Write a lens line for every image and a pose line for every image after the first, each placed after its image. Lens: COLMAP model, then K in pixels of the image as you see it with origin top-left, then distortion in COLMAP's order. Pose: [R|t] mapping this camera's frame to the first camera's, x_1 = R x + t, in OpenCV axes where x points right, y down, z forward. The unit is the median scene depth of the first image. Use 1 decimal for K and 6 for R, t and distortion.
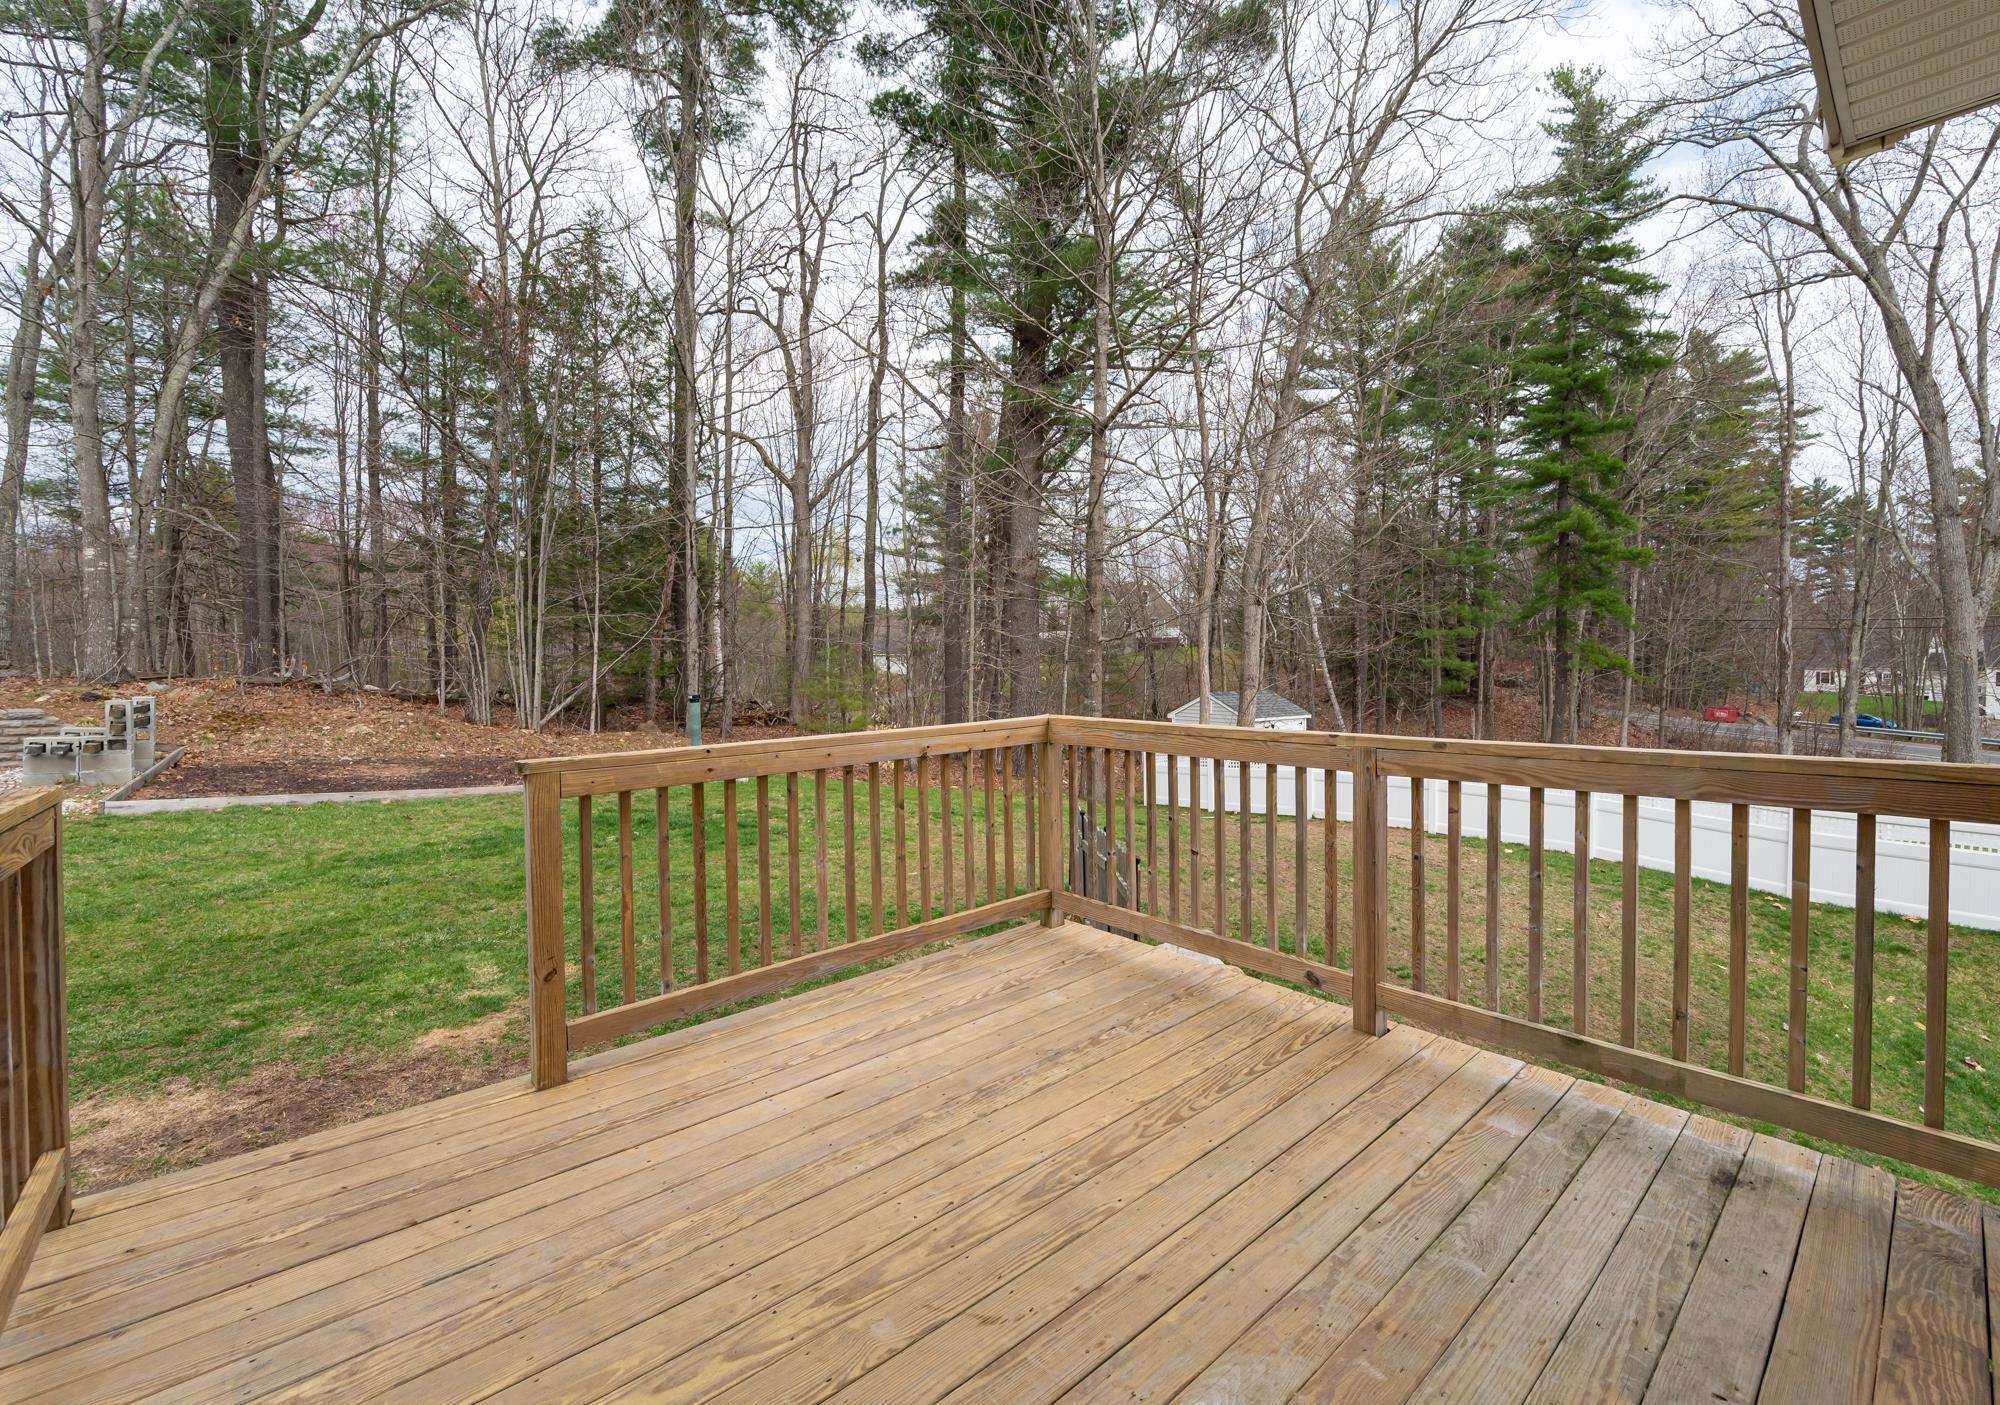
lens RADIAL K [[844.9, 0, 1046.0], [0, 844.9, 675.8], [0, 0, 1]] dist [0.000352, -0.000066]
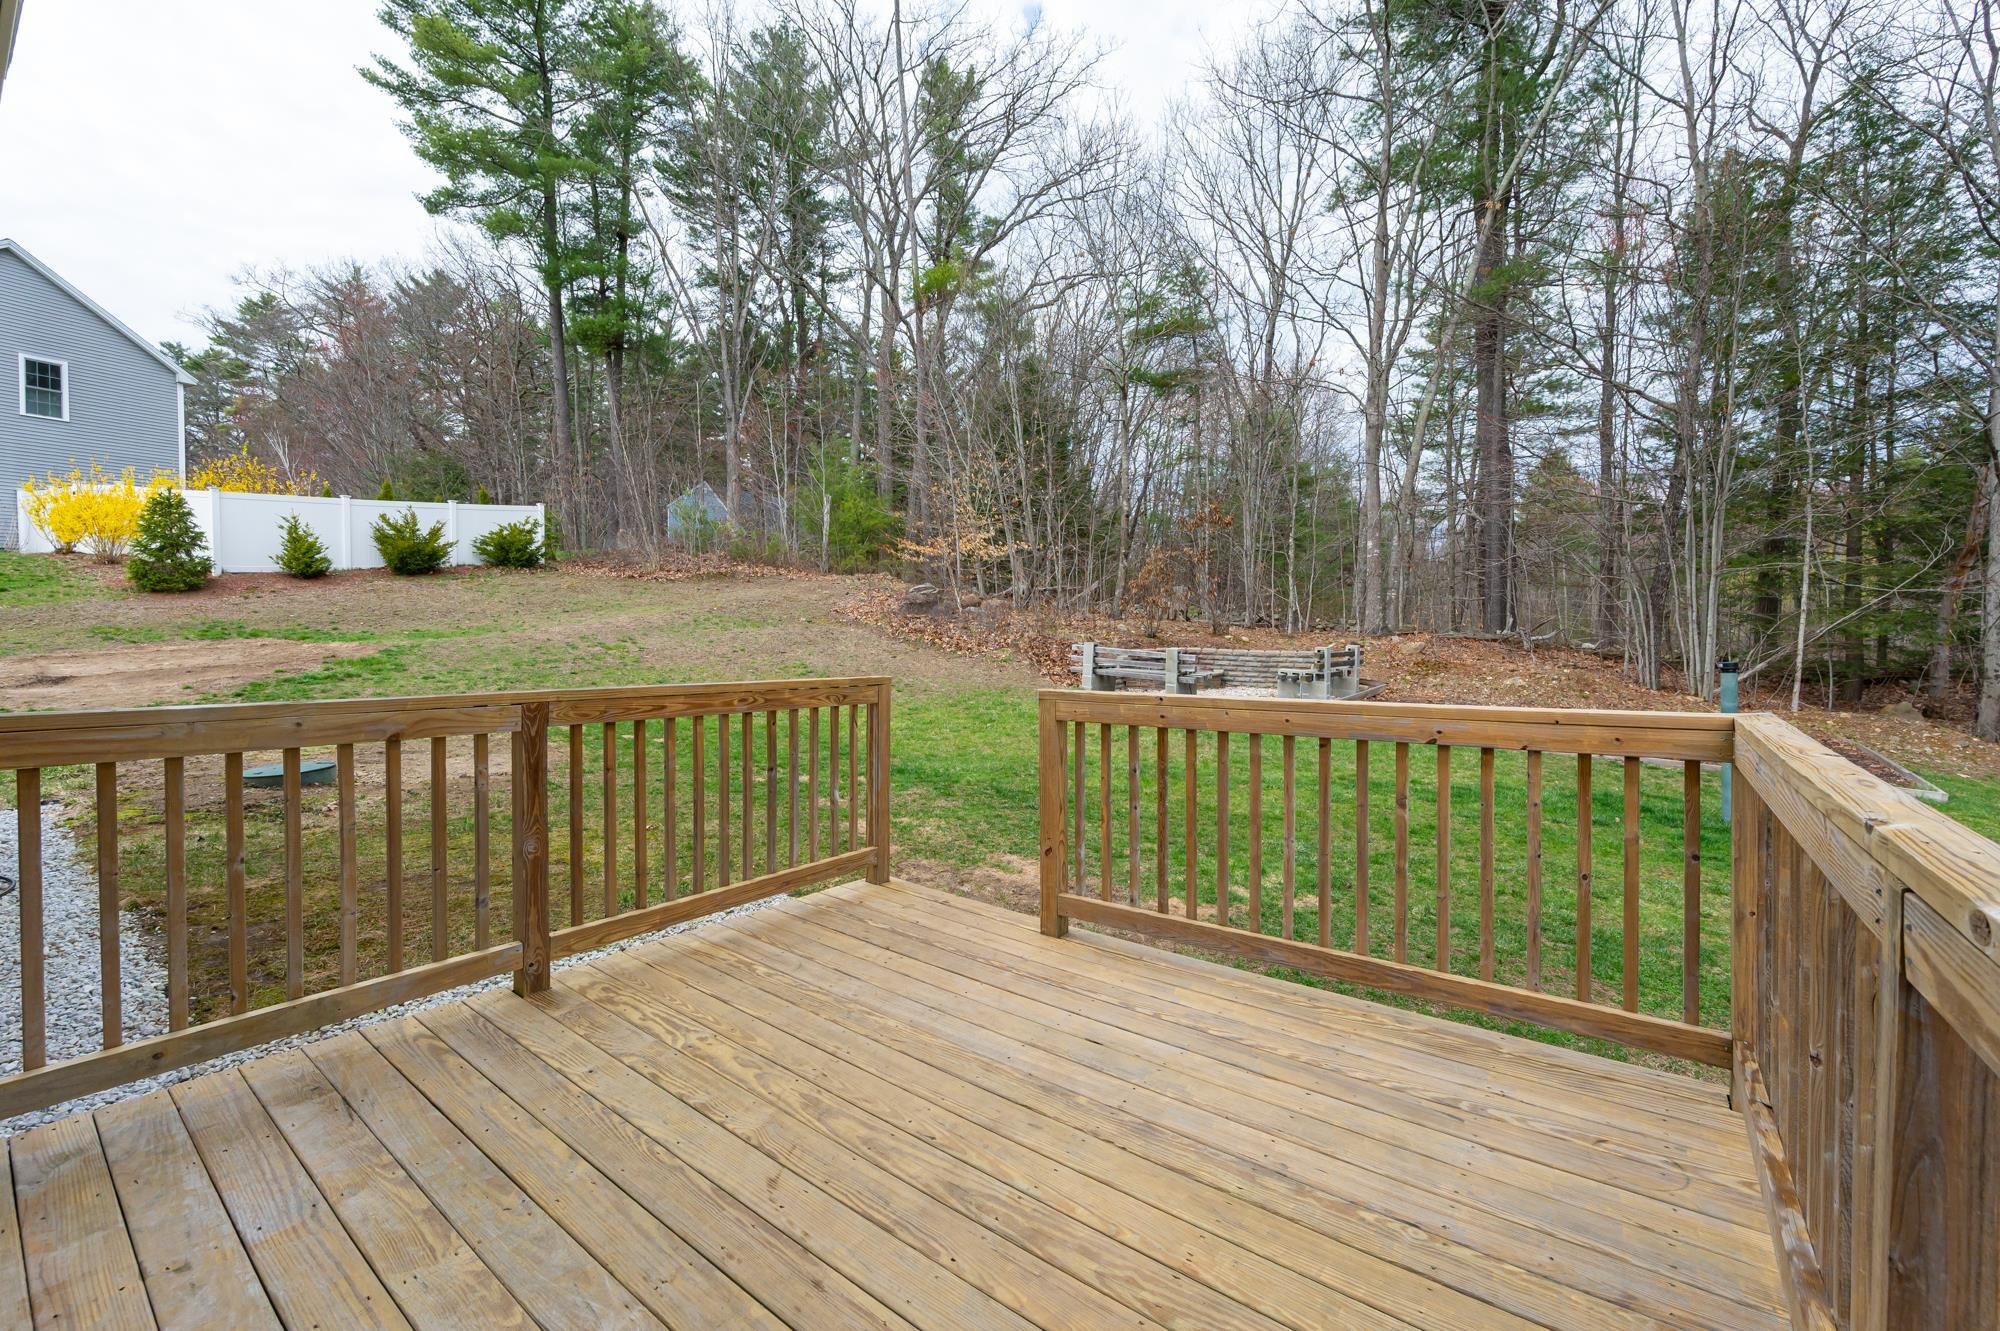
lens RADIAL K [[818.8, 0, 985.8], [0, 818.8, 634.5], [0, 0, 1]] dist [-0.000952, -0.000083]
pose [[0.169144, 0.013884, -0.985494, 0.452696], [-0.014398, 0.999829, 0.011615, -0.002288], [0.985486, 0.012225, 0.169315, 0.458123]]
